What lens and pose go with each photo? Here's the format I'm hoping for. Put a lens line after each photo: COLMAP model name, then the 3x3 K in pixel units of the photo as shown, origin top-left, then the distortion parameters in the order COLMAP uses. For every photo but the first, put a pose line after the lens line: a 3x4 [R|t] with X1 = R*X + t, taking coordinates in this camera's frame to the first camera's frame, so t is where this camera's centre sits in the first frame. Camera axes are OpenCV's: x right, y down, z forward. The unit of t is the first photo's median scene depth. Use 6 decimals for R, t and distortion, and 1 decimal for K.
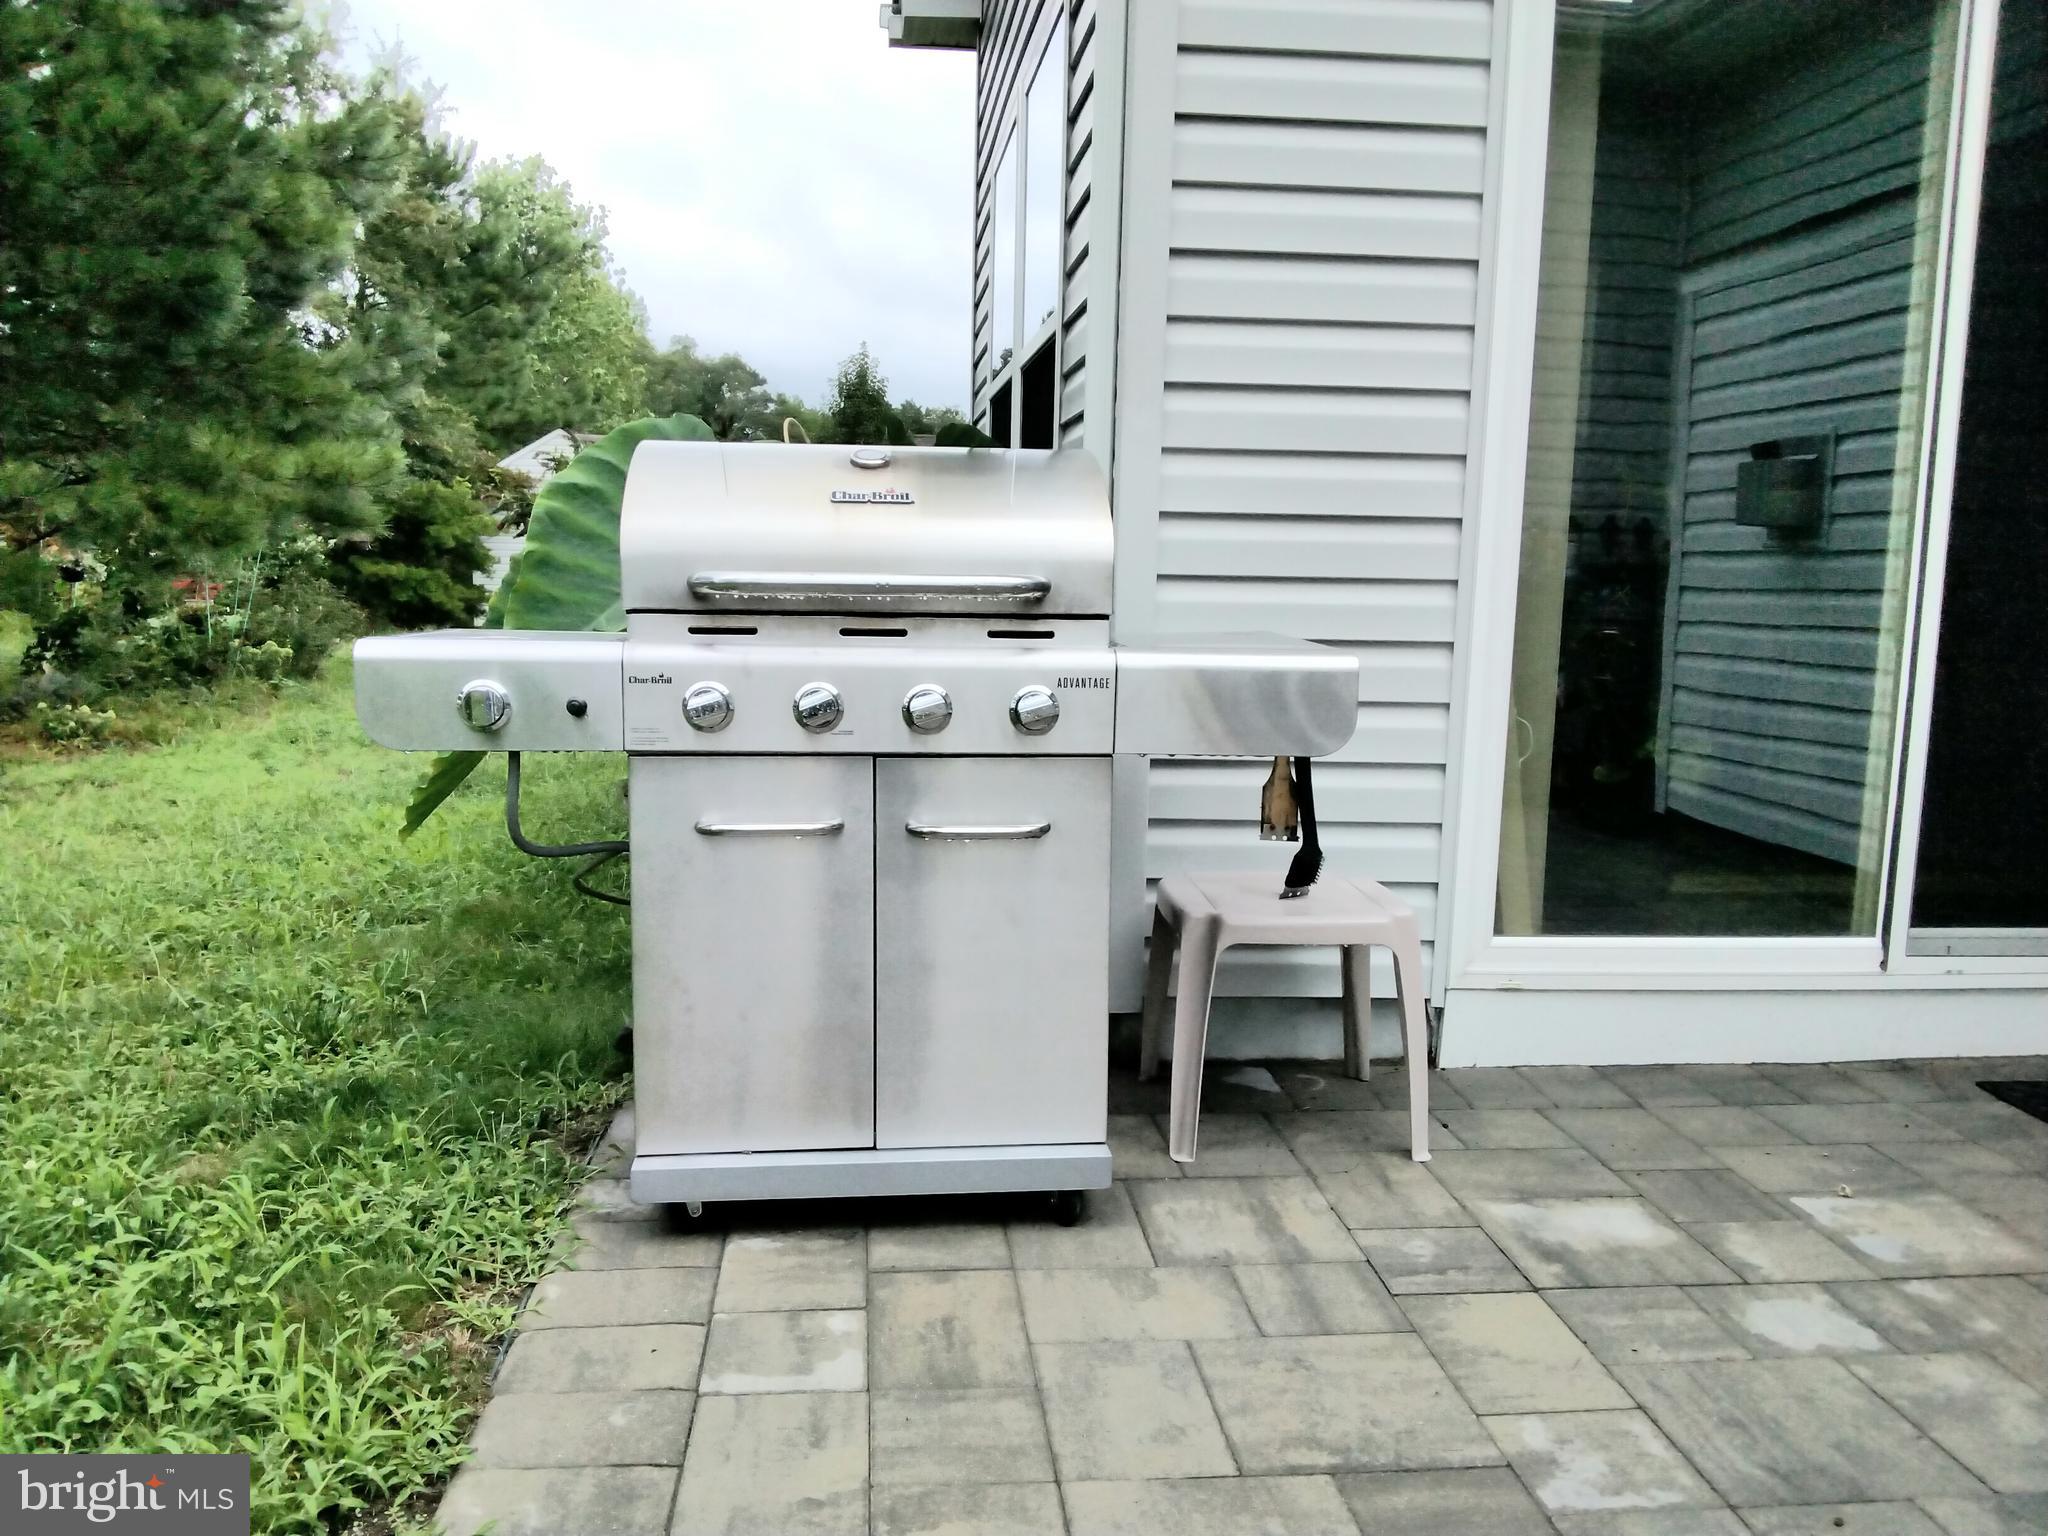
lens RADIAL K [[1622.3, 0, 1024.0], [0, 1622.3, 768.0], [0, 0, 1]] dist [0.005004, 0.001752]
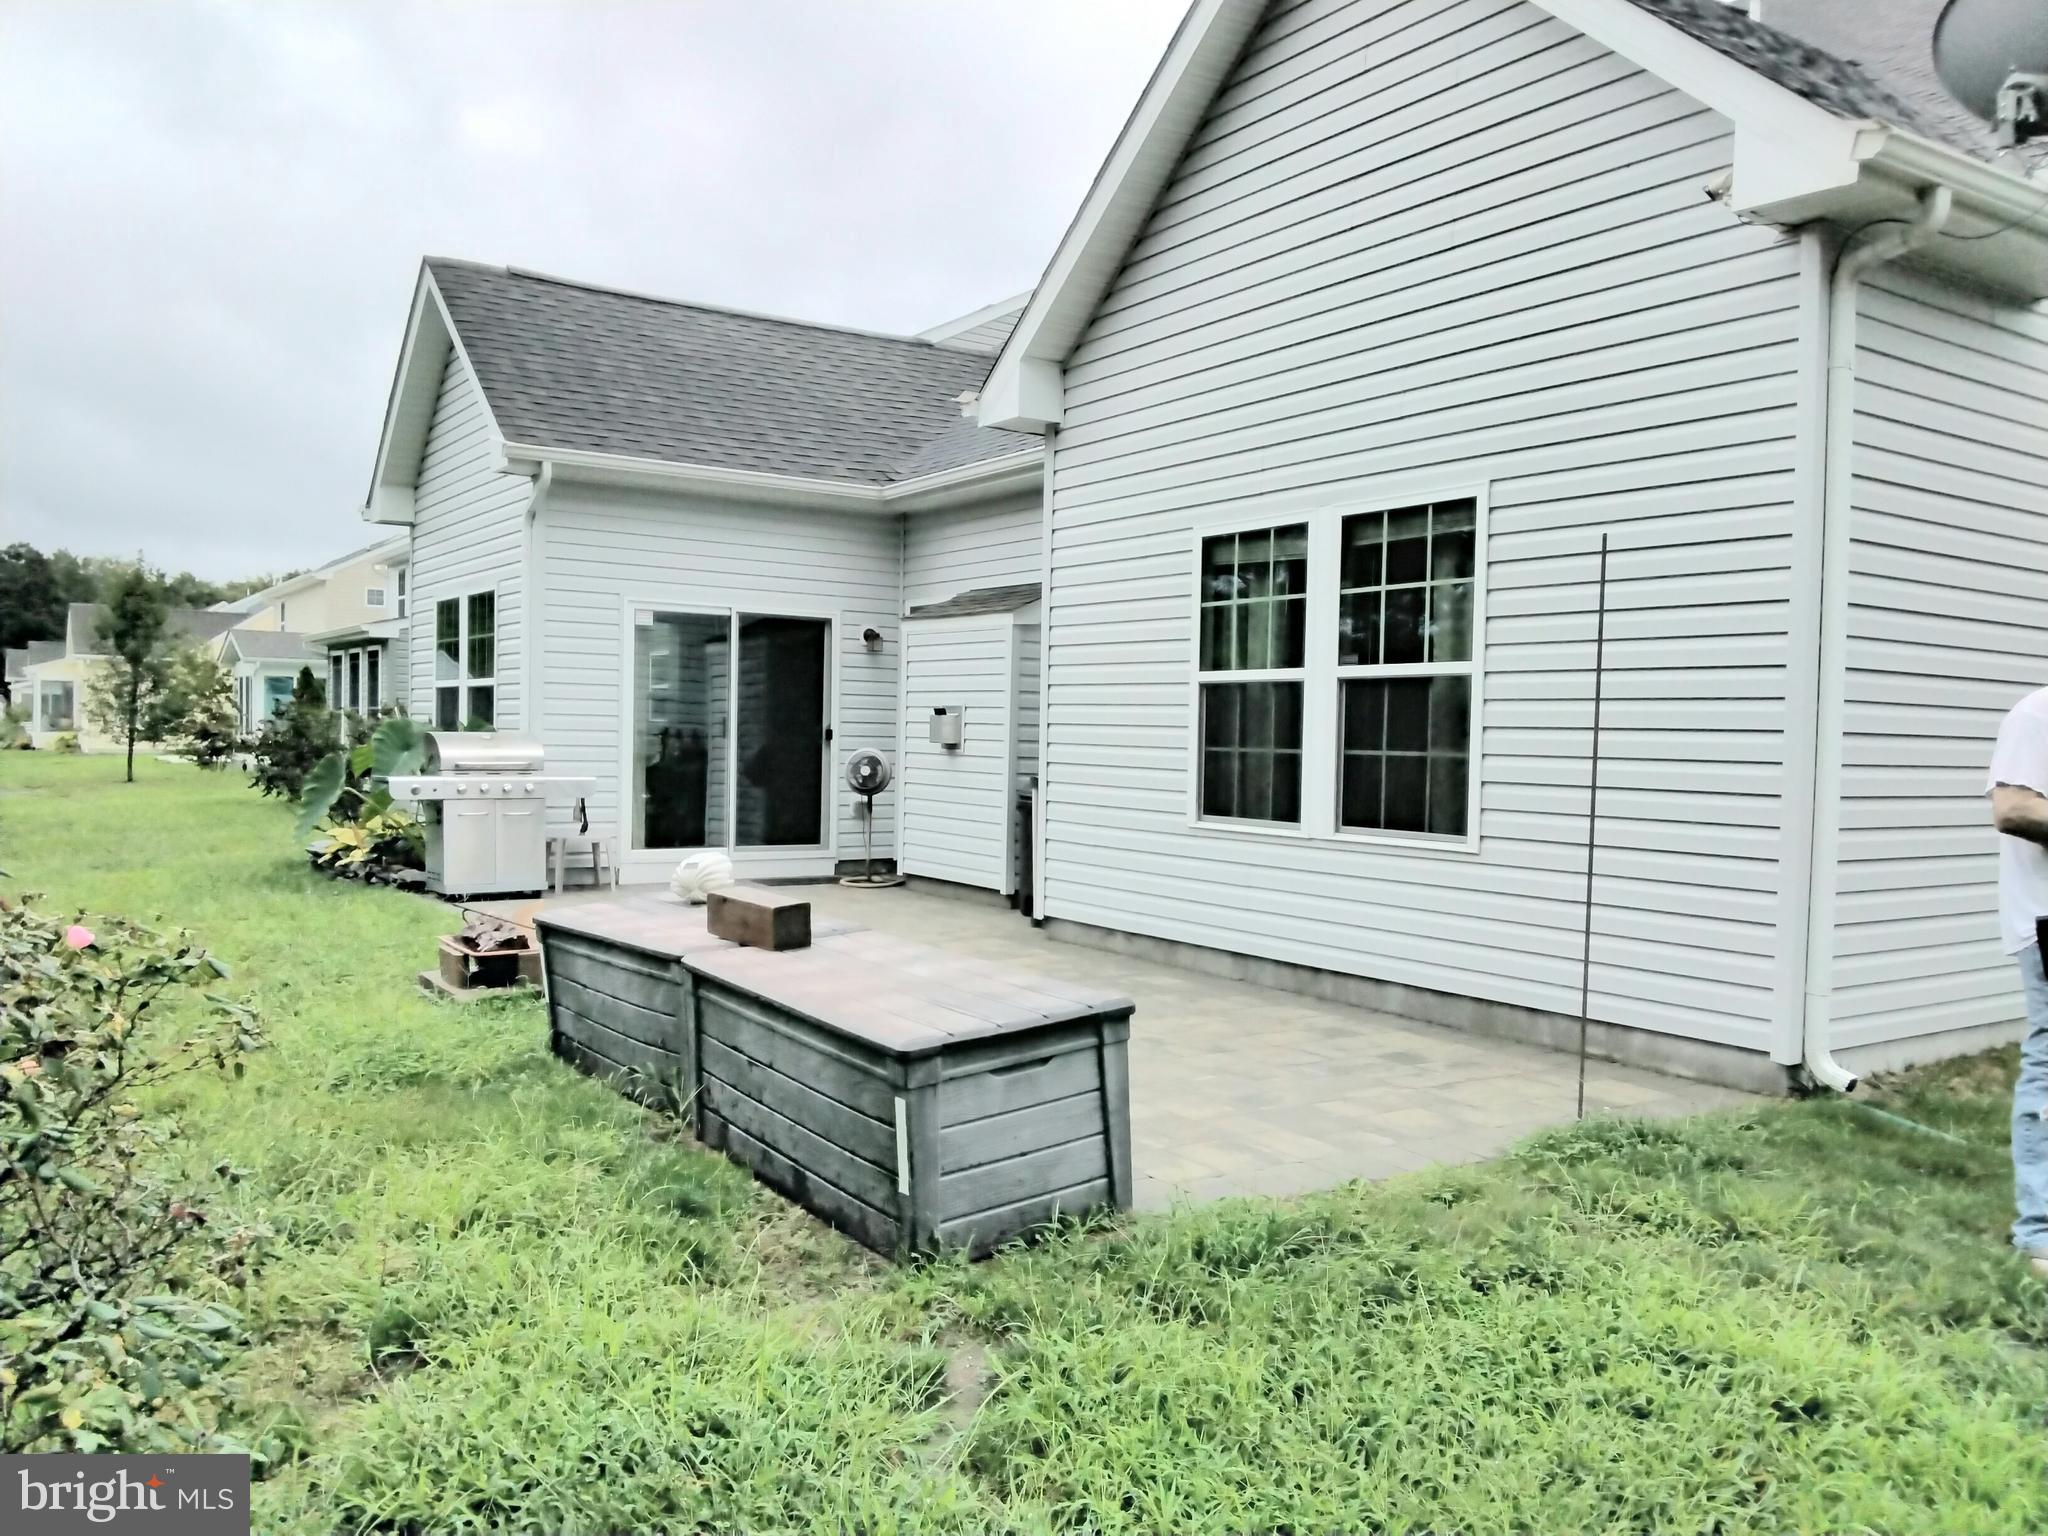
lens RADIAL K [[1622.3, 0, 1024.0], [0, 1622.3, 768.0], [0, 0, 1]] dist [0.005004, 0.001752]
pose [[0.895266, -0.004458, 0.445511, -0.735303], [0.051300, 0.994331, -0.093139, 0.379620], [-0.442570, 0.106239, 0.890419, -3.537483]]
